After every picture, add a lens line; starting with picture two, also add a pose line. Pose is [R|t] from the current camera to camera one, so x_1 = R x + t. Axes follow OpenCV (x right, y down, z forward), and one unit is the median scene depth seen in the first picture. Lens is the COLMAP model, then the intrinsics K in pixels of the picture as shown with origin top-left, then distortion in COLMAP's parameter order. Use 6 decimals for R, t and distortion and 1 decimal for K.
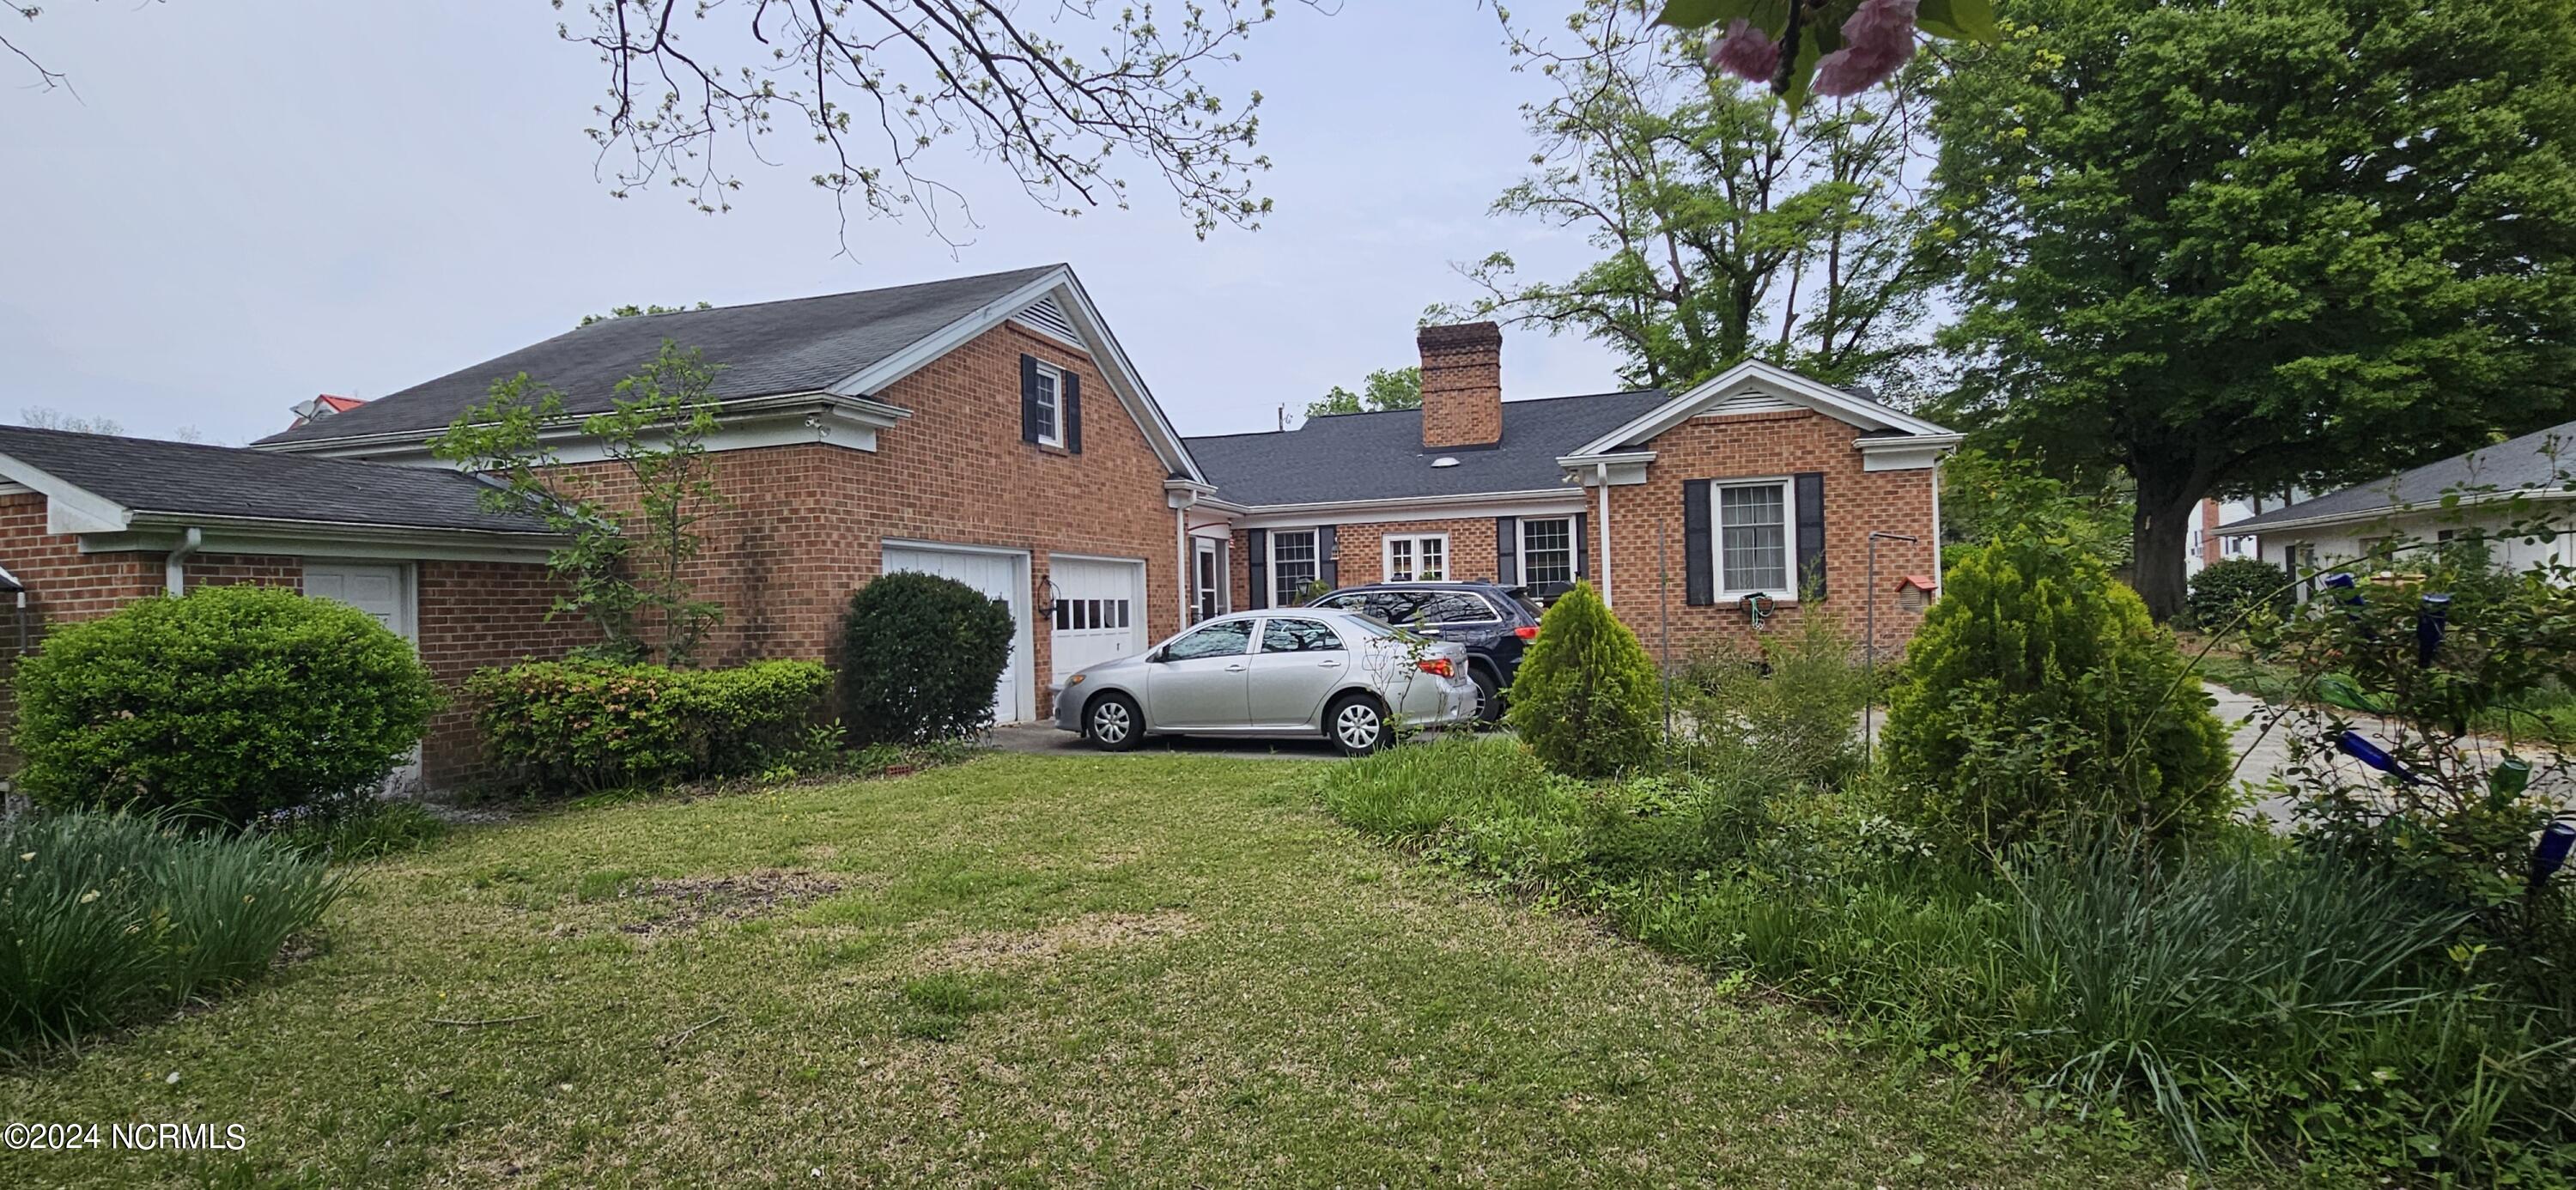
lens RADIAL K [[1114.7, 0, 1283.5], [0, 1114.7, 594.1], [0, 0, 1]] dist [0.013227, 0.000025]
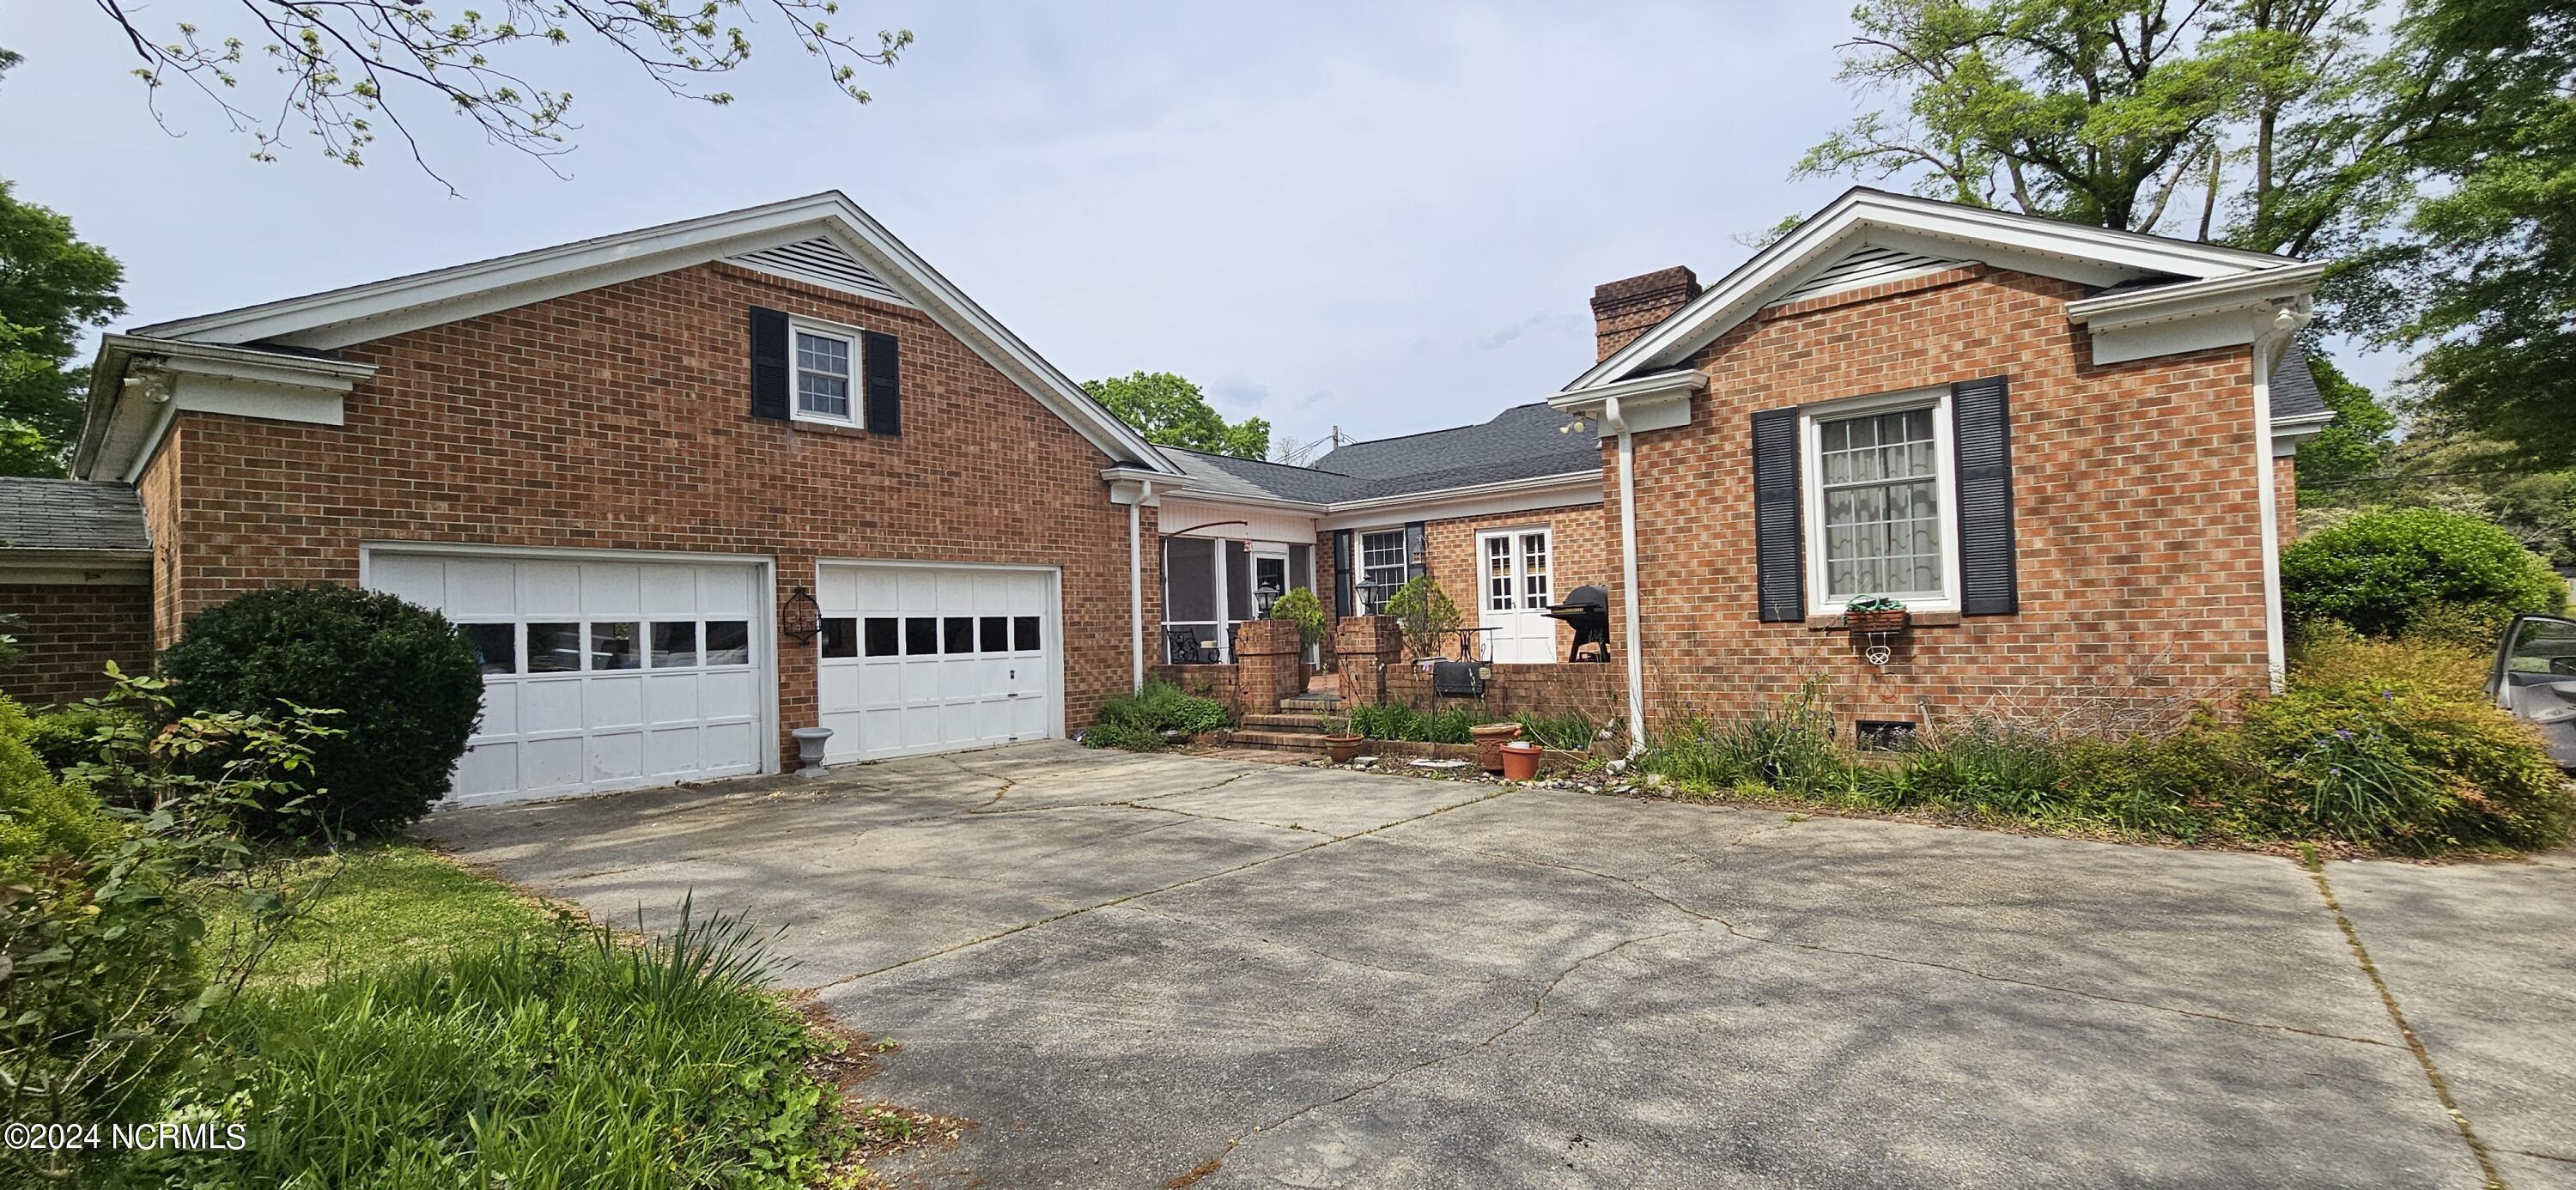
lens RADIAL K [[990.0, 0, 1295.2], [0, 990.0, 597.6], [0, 0, 1]] dist [0.000651, -0.000086]
pose [[0.936523, -0.012246, -0.350394, 0.311984], [0.009818, 0.999914, -0.008706, -0.000387], [0.350470, 0.004713, 0.936562, 0.410202]]
